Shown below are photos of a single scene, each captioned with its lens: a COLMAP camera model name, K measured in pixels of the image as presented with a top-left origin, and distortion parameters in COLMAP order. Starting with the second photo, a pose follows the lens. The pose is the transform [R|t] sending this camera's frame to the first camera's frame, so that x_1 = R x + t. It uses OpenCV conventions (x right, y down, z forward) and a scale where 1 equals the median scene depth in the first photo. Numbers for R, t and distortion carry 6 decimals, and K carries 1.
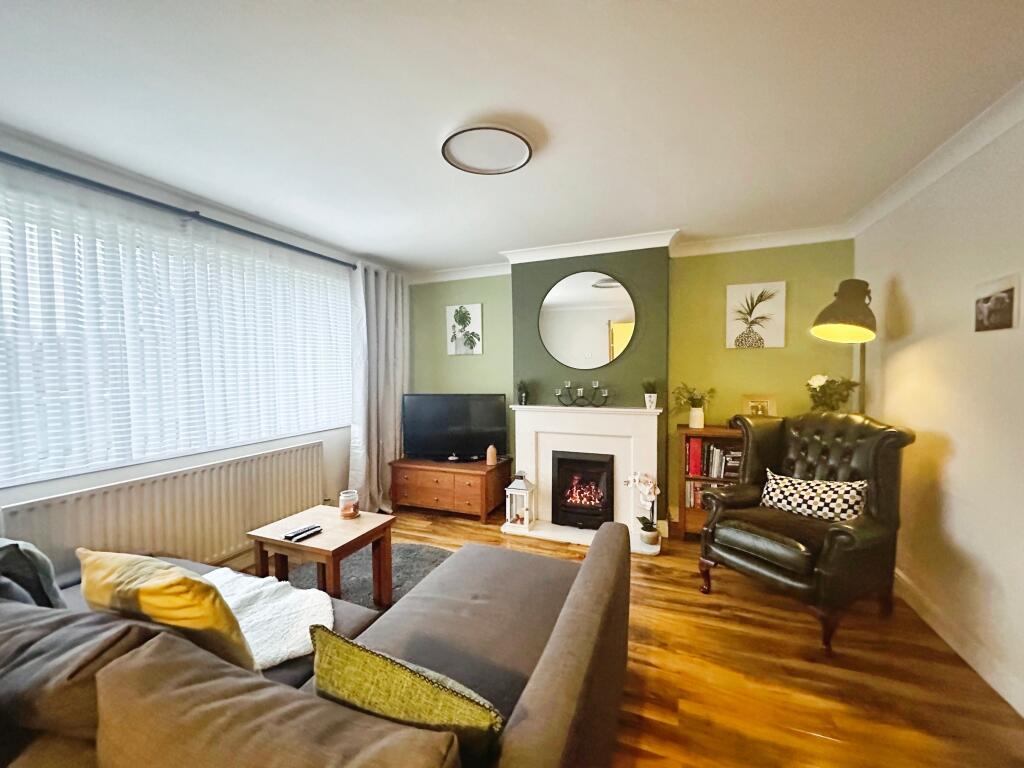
lens RADIAL K [[407.2, 0, 510.8], [0, 407.2, 378.2], [0, 0, 1]] dist [-0.001944, -0.000316]
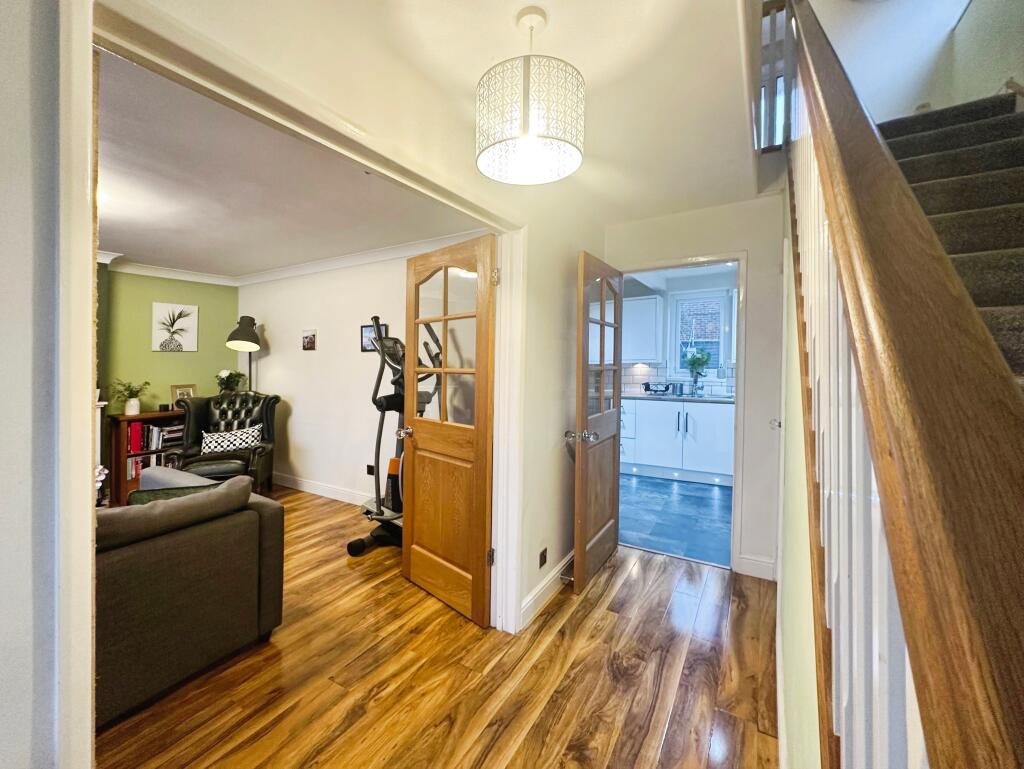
lens RADIAL K [[413.3, 0, 512.7], [0, 413.3, 354.4], [0, 0, 1]] dist [-0.000786, -0.000107]
pose [[0.170712, 0.017912, 0.985158, -0.635945], [0.030840, 0.999248, -0.023512, 0.004677], [-0.984838, 0.034396, 0.170032, -0.385386]]
